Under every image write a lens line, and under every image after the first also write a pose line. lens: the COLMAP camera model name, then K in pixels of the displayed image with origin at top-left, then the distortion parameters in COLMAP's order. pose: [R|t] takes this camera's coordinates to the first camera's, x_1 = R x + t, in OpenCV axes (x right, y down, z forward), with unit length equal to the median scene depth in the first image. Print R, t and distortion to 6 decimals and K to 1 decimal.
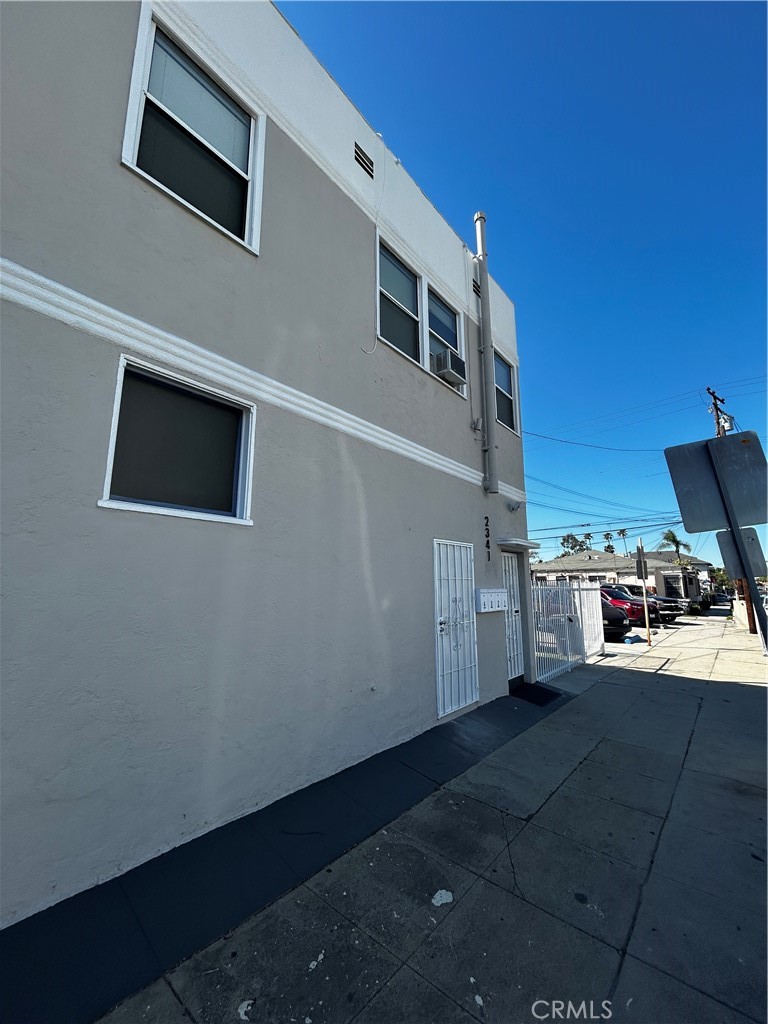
lens RADIAL K [[411.9, 0, 365.8], [0, 411.9, 510.3], [0, 0, 1]] dist [0.000014, -0.000259]
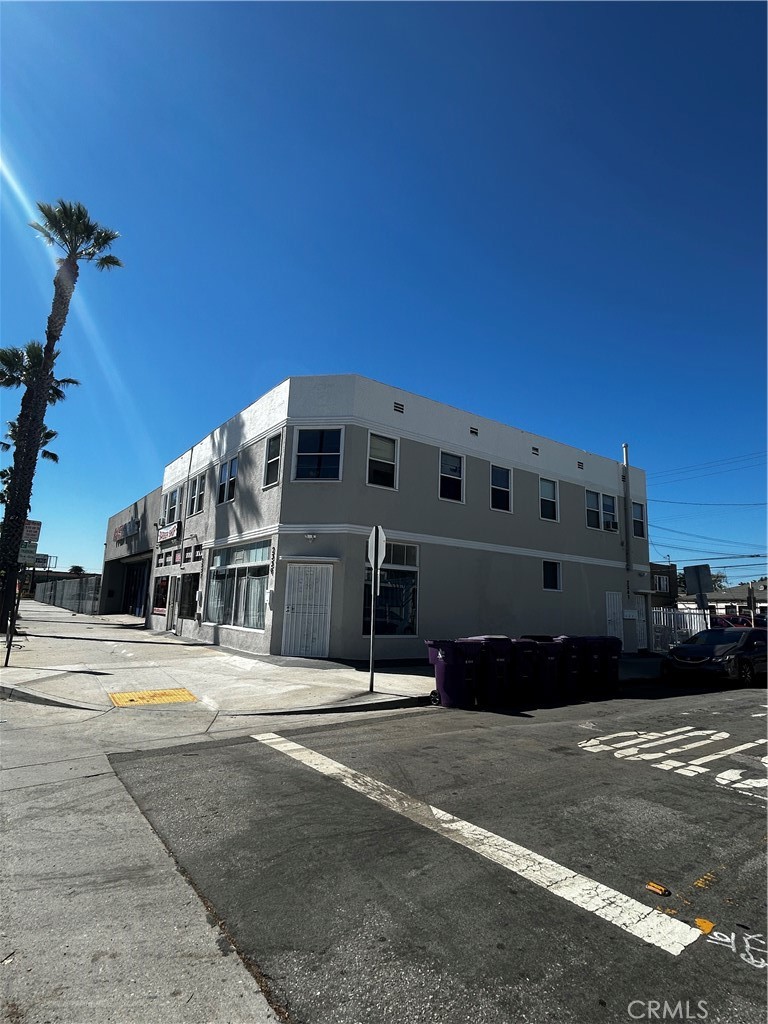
lens RADIAL K [[521.7, 0, 385.1], [0, 521.7, 509.6], [0, 0, 1]] dist [0.000565, 0.000522]
pose [[0.978993, -0.006195, -0.203801, -0.423971], [0.004914, 0.999965, -0.006791, -0.342119], [0.203836, 0.005647, 0.978989, -2.039562]]
